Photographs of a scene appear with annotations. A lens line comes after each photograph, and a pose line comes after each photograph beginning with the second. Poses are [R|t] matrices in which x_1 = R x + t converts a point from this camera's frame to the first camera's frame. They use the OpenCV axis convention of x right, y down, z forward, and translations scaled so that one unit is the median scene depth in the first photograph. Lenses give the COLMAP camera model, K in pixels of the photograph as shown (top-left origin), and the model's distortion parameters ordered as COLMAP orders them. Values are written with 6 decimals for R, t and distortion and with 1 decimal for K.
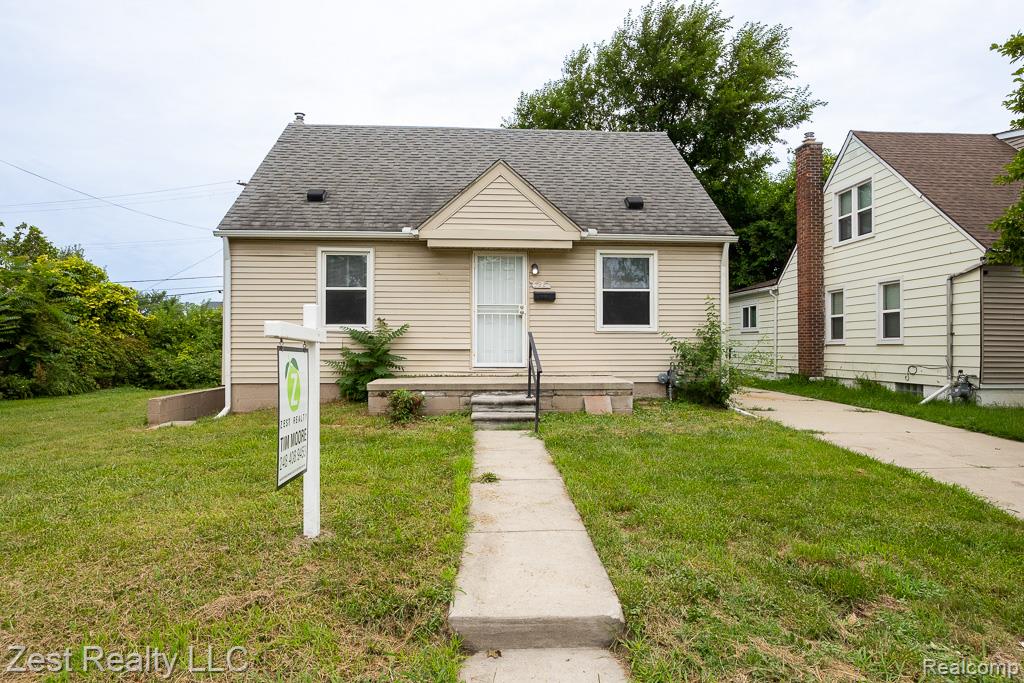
lens RADIAL K [[590.3, 0, 509.9], [0, 590.3, 337.6], [0, 0, 1]] dist [-0.009054, -0.000698]
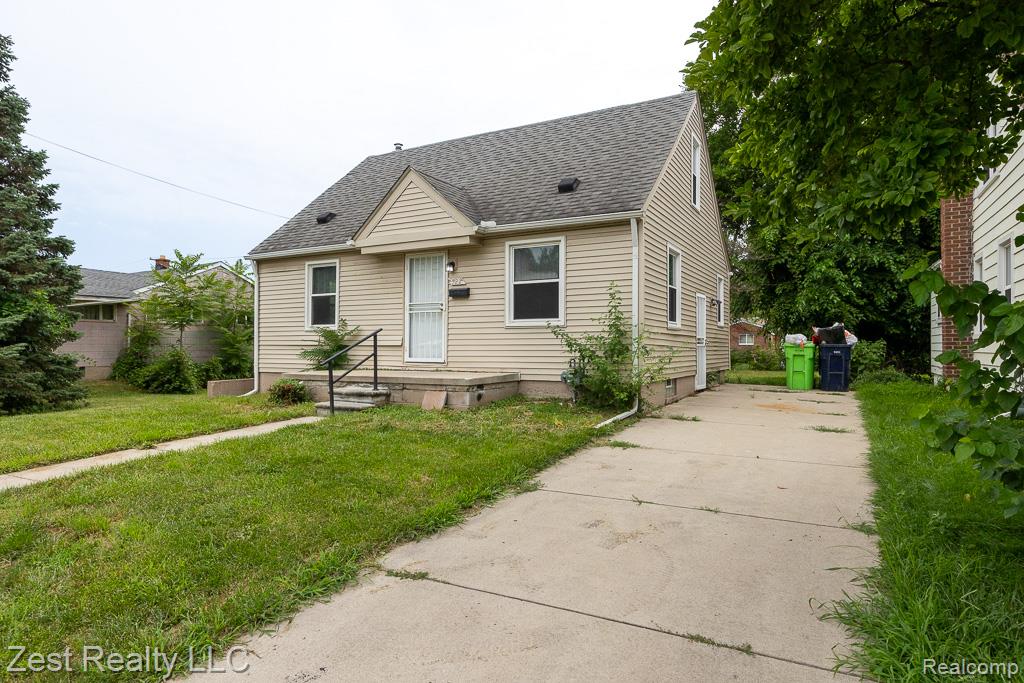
lens RADIAL K [[590.3, 0, 510.2], [0, 590.3, 347.9], [0, 0, 1]] dist [-0.009054, -0.000698]
pose [[0.845257, 0.000210, -0.534360, 0.674184], [0.010141, 0.999814, 0.016433, 0.008650], [0.534264, -0.019309, 0.845097, 0.188703]]
